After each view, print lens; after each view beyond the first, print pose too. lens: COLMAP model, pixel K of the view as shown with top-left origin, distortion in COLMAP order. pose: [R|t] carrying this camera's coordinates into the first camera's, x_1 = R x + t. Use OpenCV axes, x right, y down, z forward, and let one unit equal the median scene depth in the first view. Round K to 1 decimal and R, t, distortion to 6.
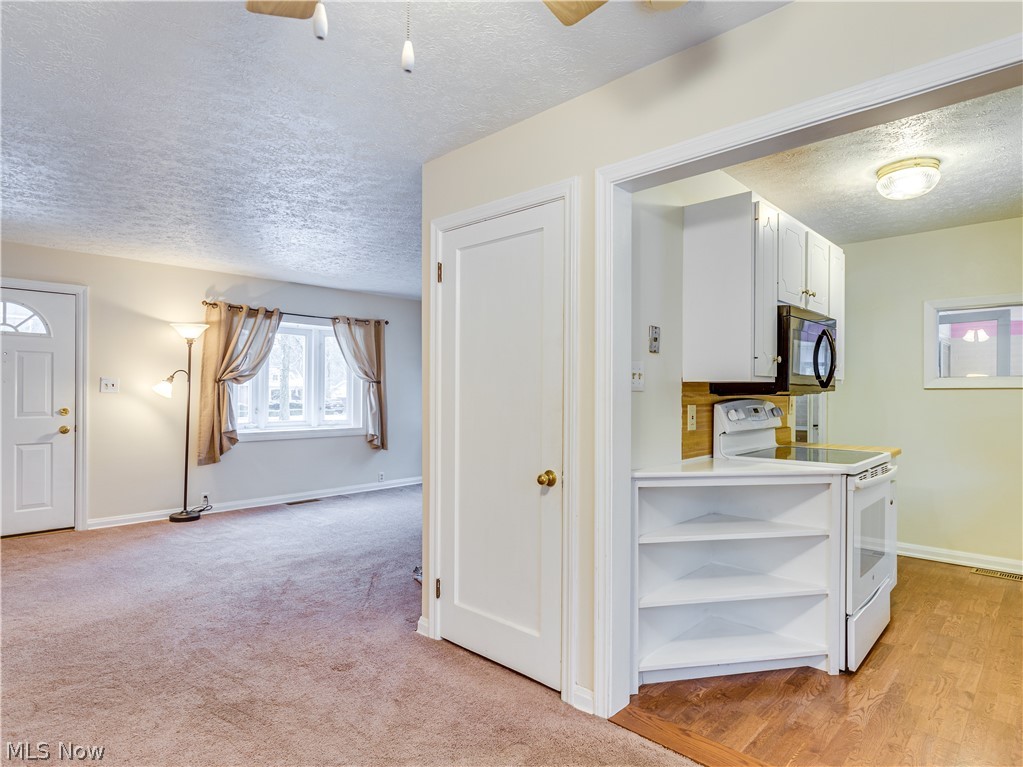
lens RADIAL K [[571.2, 0, 516.0], [0, 571.2, 391.2], [0, 0, 1]] dist [-0.005279, -0.001046]
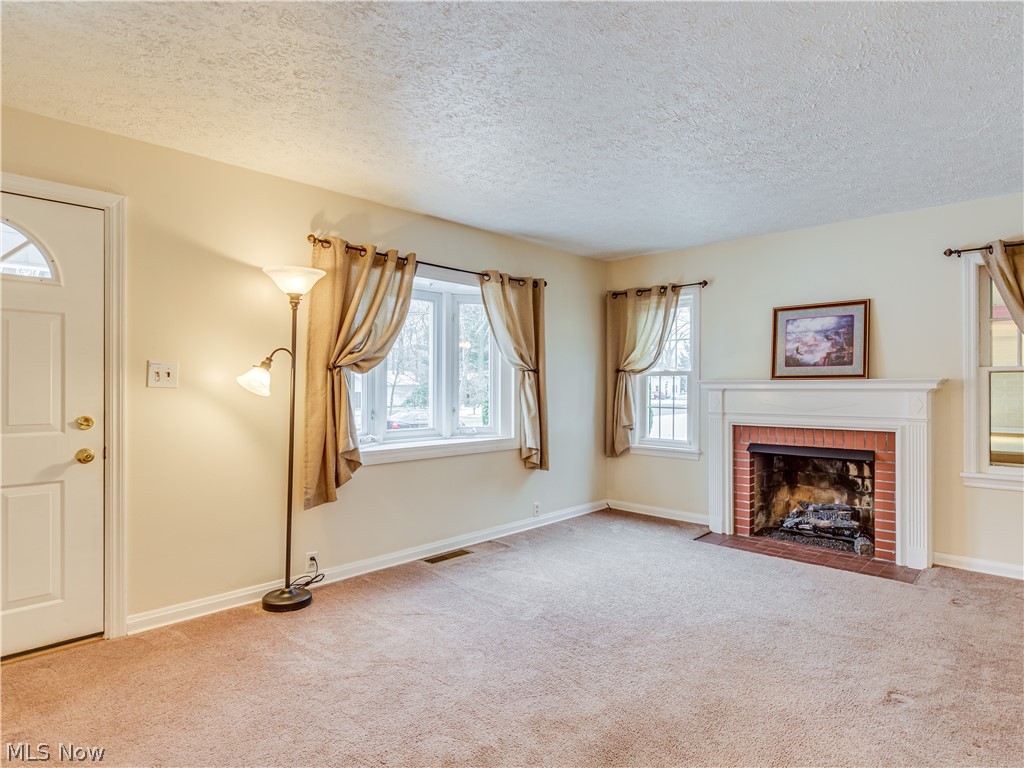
lens RADIAL K [[576.7, 0, 514.4], [0, 576.7, 384.7], [0, 0, 1]] dist [-0.002741, -0.001550]
pose [[0.999974, -0.003102, -0.006441, -0.324785], [0.003104, 0.999995, 0.000285, 0.000645], [0.006440, -0.000305, 0.999979, 0.387304]]
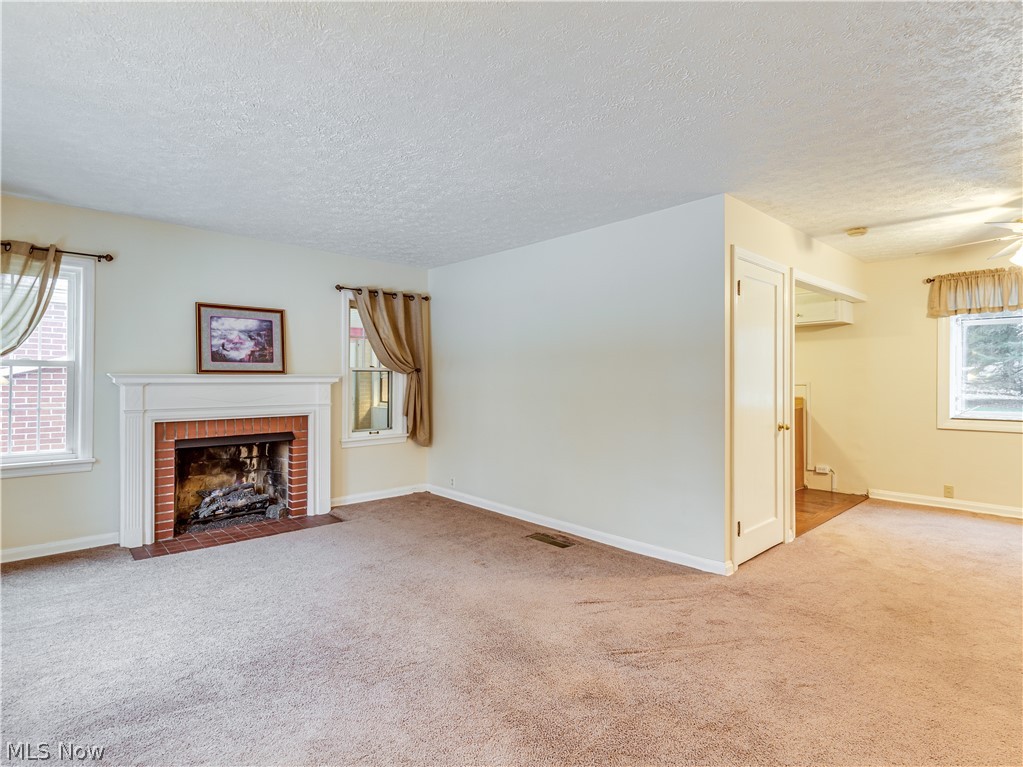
lens RADIAL K [[526.2, 0, 513.5], [0, 526.2, 376.1], [0, 0, 1]] dist [0.004239, -0.002578]
pose [[0.069397, 0.004415, 0.997579, -1.050079], [-0.003575, 0.999985, -0.004177, -0.000989], [-0.997583, -0.003276, 0.069411, 1.034117]]
